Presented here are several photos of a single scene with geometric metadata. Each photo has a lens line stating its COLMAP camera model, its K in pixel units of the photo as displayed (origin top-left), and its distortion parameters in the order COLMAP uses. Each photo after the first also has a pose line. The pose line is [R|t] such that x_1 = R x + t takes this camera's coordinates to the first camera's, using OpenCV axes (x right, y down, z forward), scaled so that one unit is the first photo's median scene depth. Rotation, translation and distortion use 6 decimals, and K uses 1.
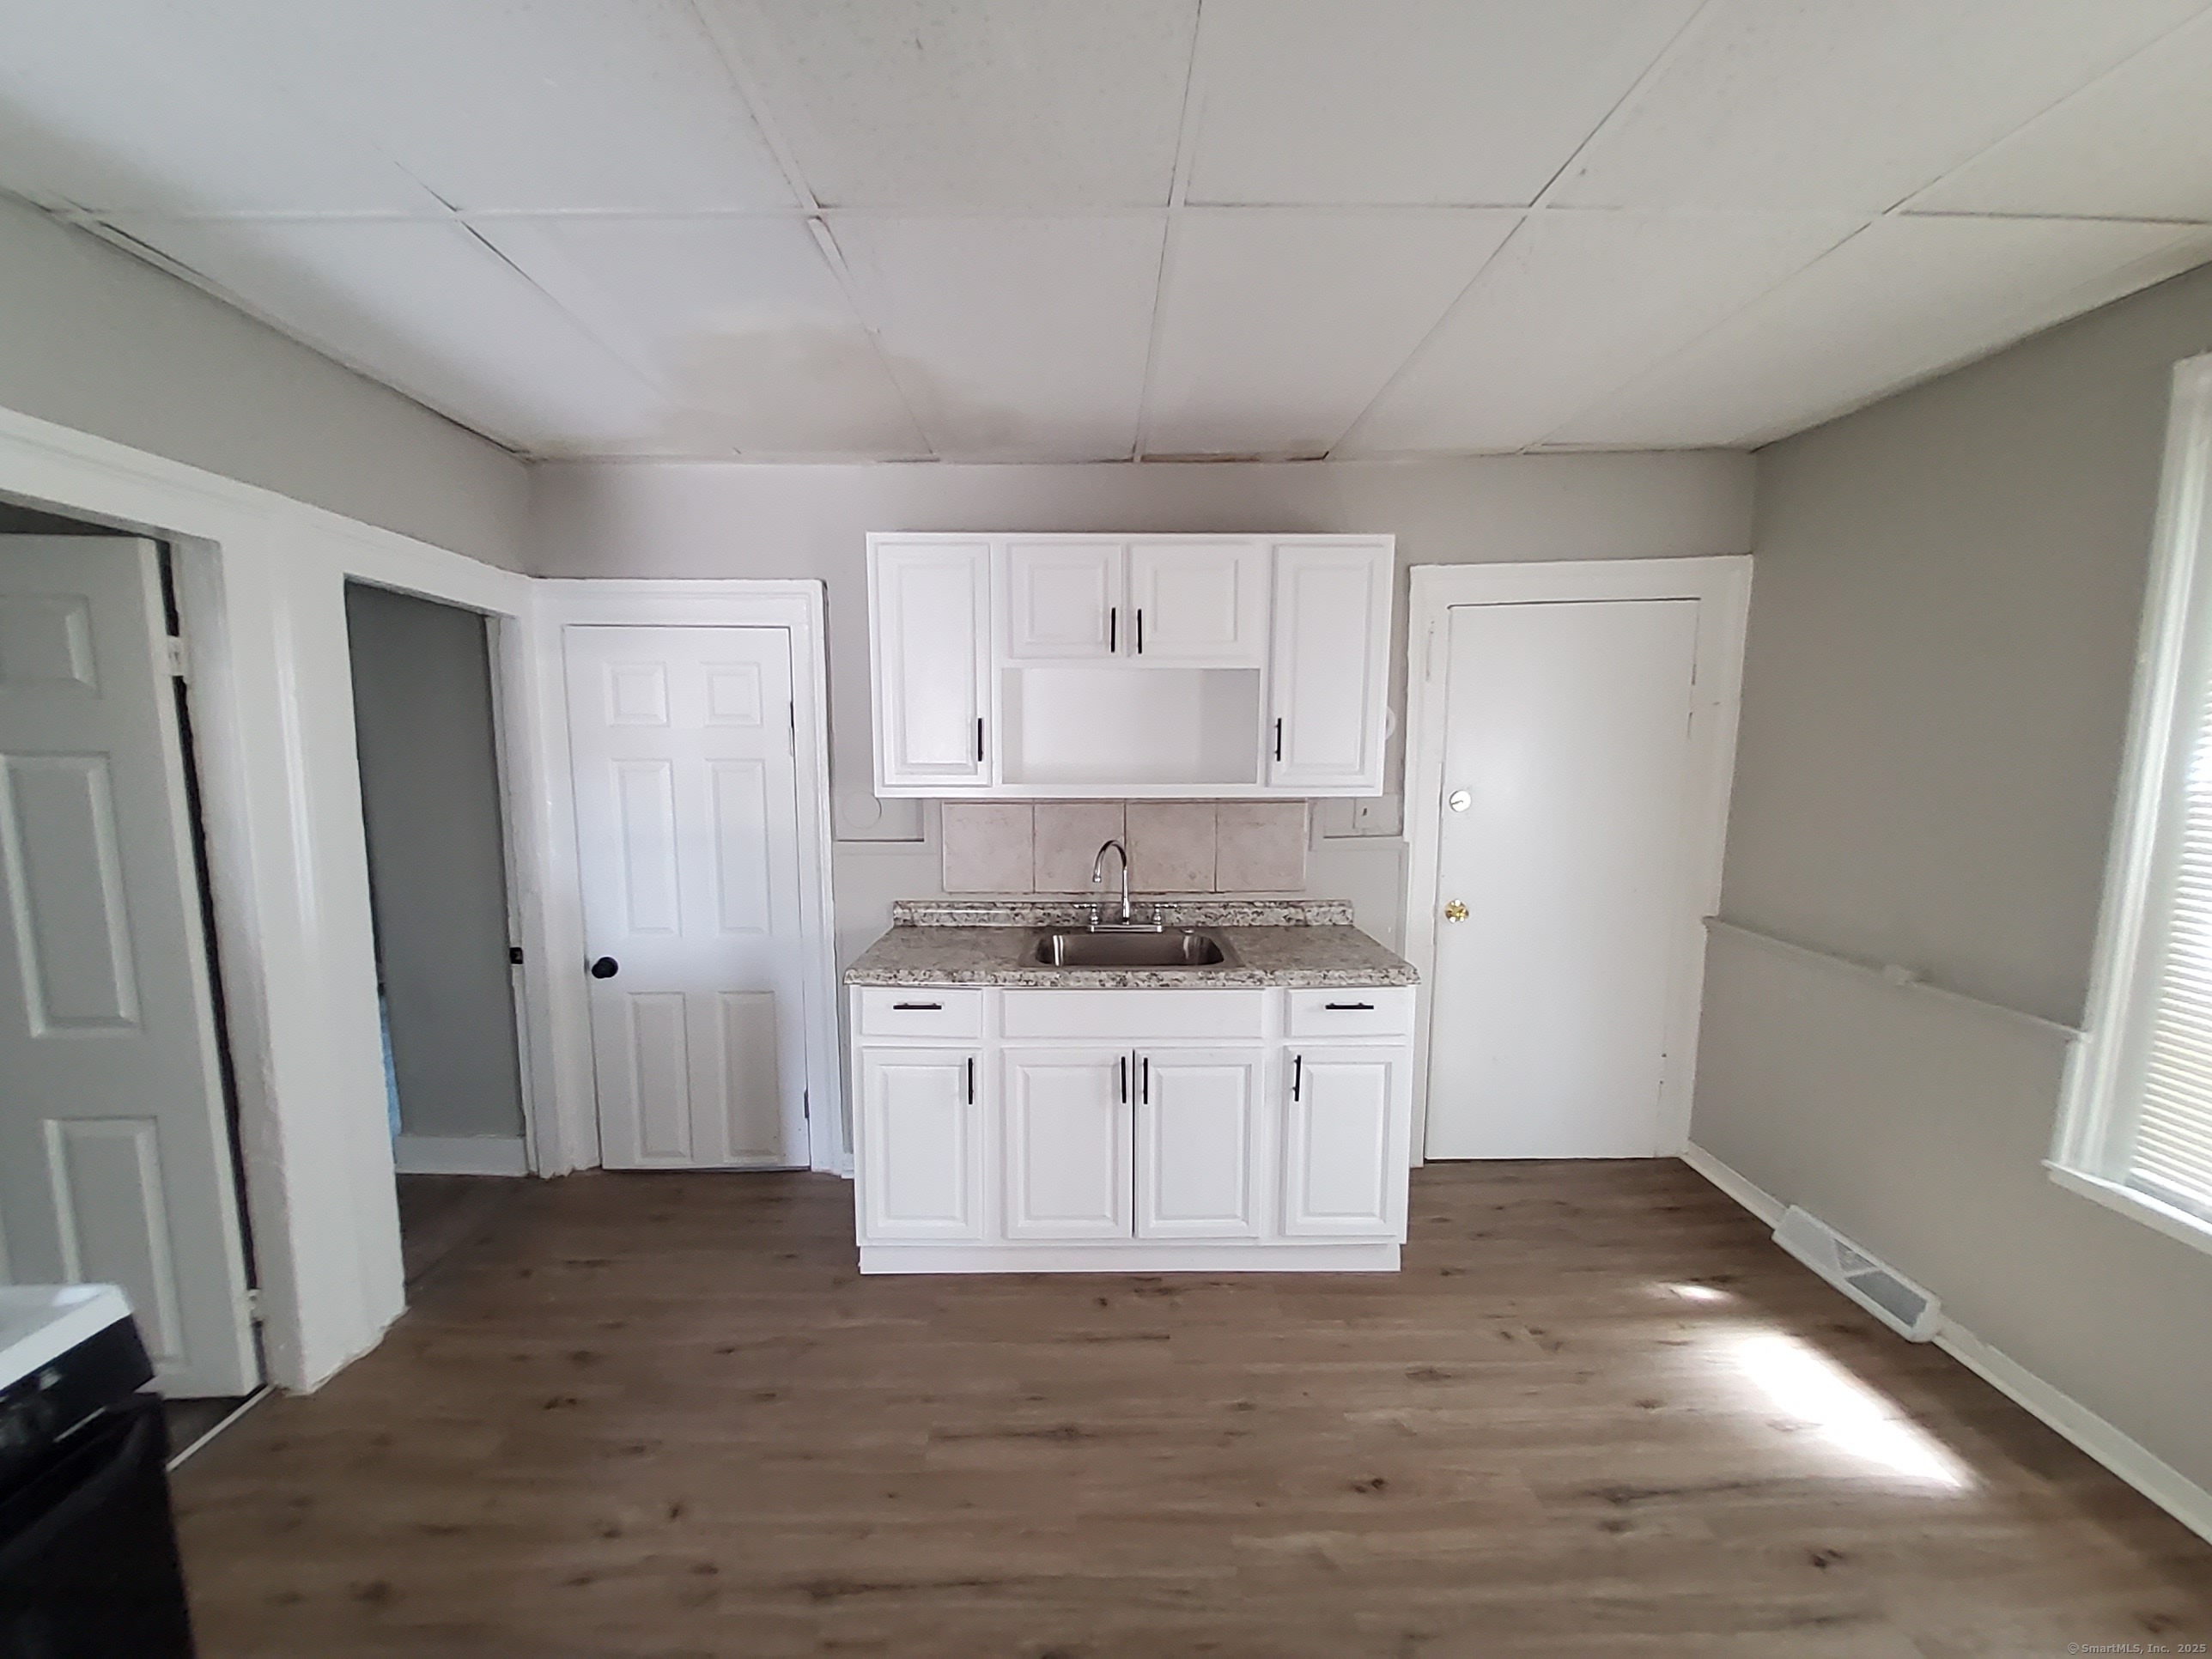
lens RADIAL K [[888.5, 0, 1096.3], [0, 888.5, 831.9], [0, 0, 1]] dist [-0.008858, 0.000067]
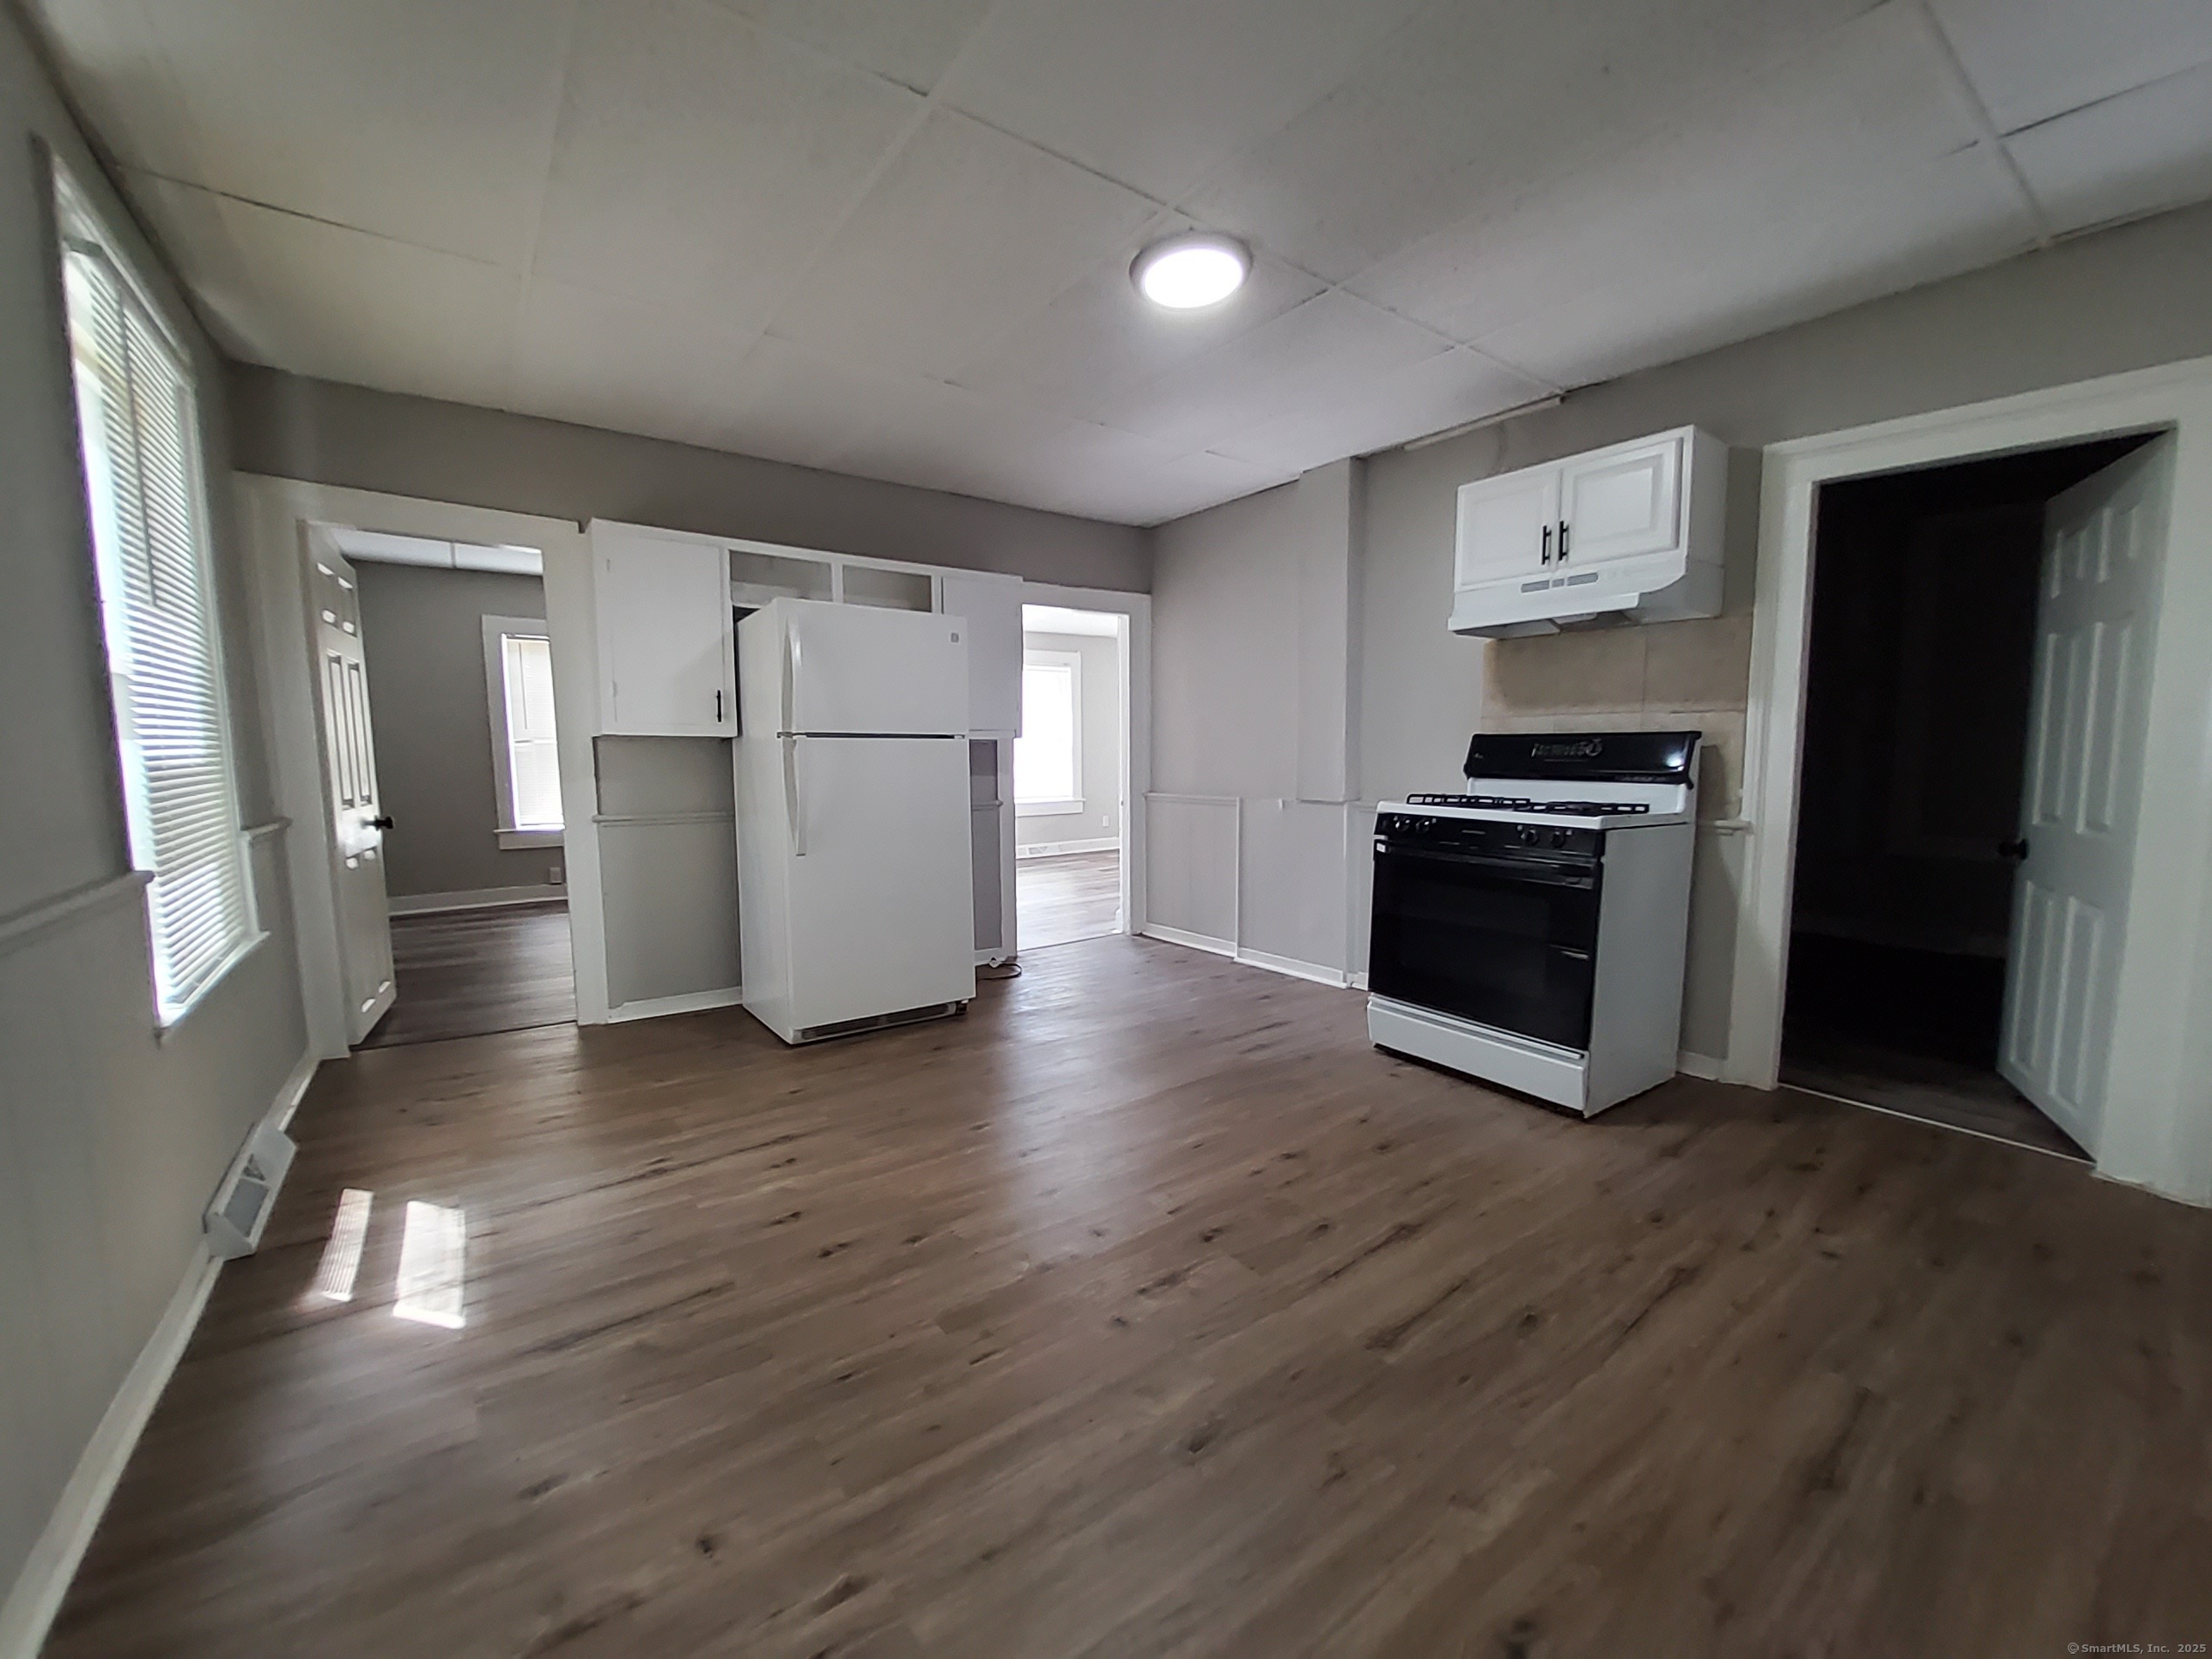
lens RADIAL K [[873.9, 0, 1080.9], [0, 873.9, 836.6], [0, 0, 1]] dist [-0.020579, -0.000471]
pose [[-0.826658, 0.055704, -0.559941, 0.760840], [-0.066604, 0.978407, 0.195664, 0.081188], [0.558749, 0.199041, -0.805097, 1.050045]]
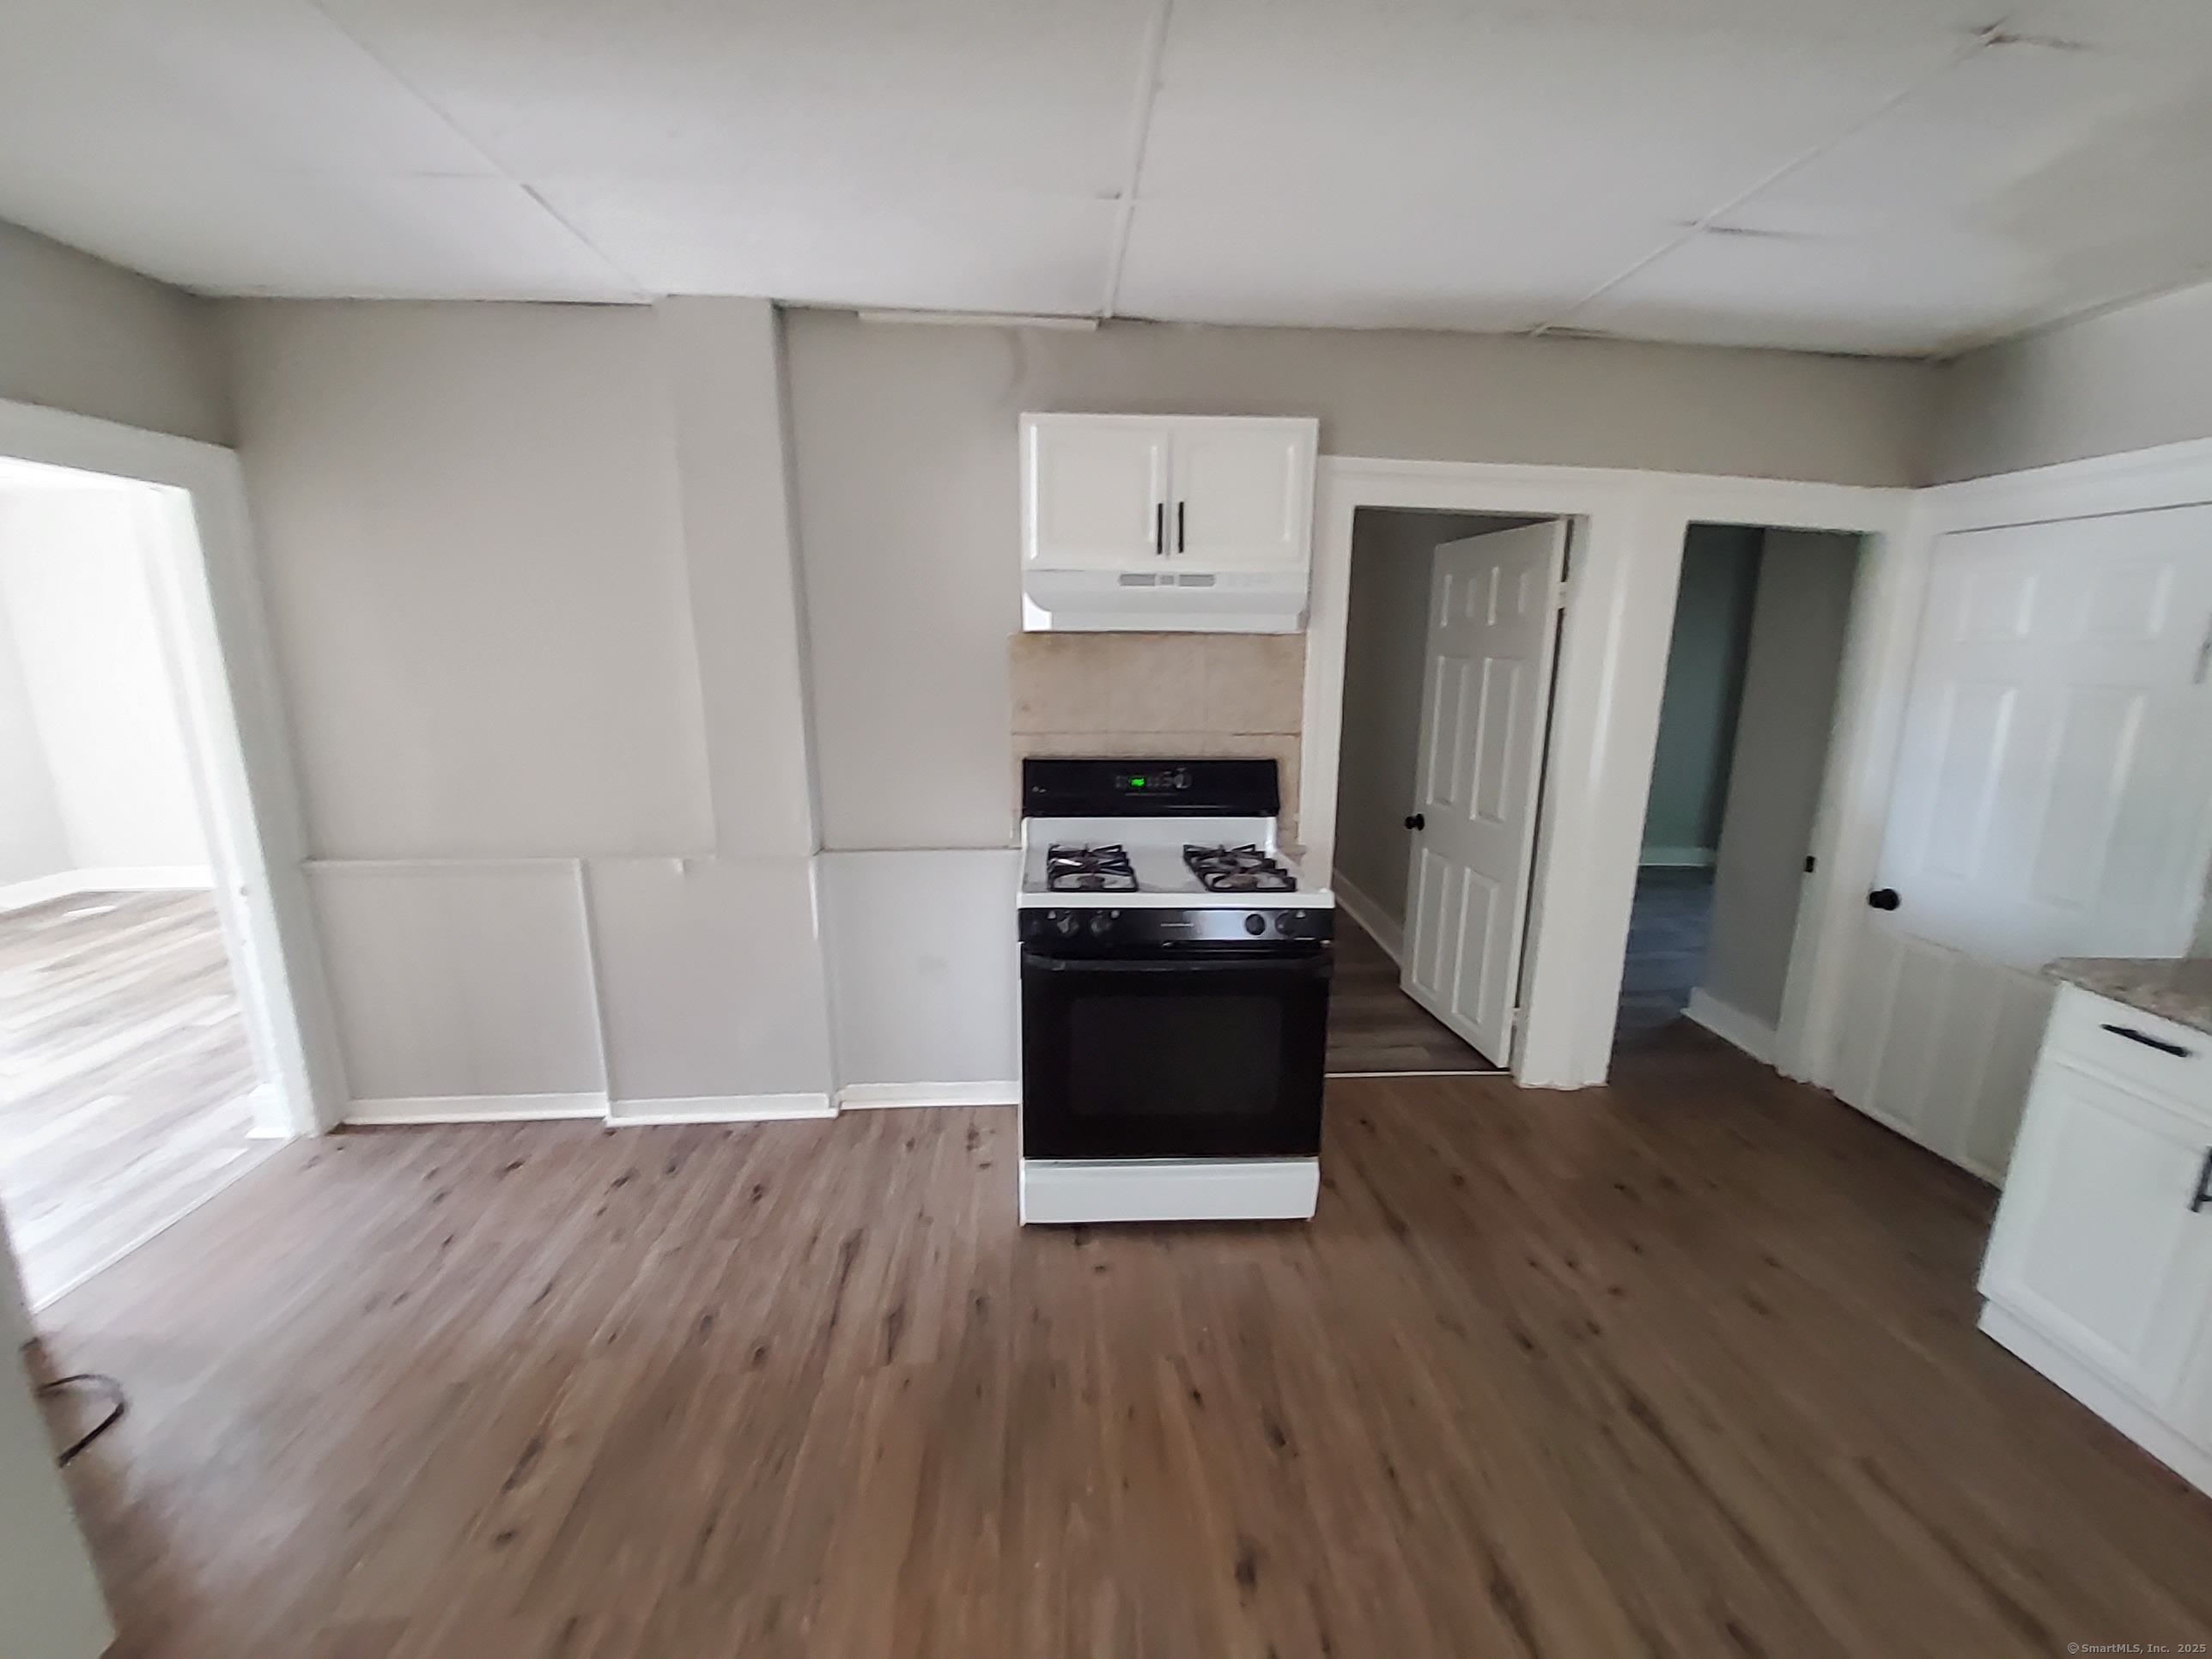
lens RADIAL K [[888.5, 0, 1096.3], [0, 888.5, 831.9], [0, 0, 1]] dist [-0.008858, 0.000067]
pose [[0.045488, 0.202264, -0.978274, 0.471054], [-0.124448, 0.972806, 0.195347, 0.002966], [0.991183, 0.112858, 0.069422, 0.112296]]
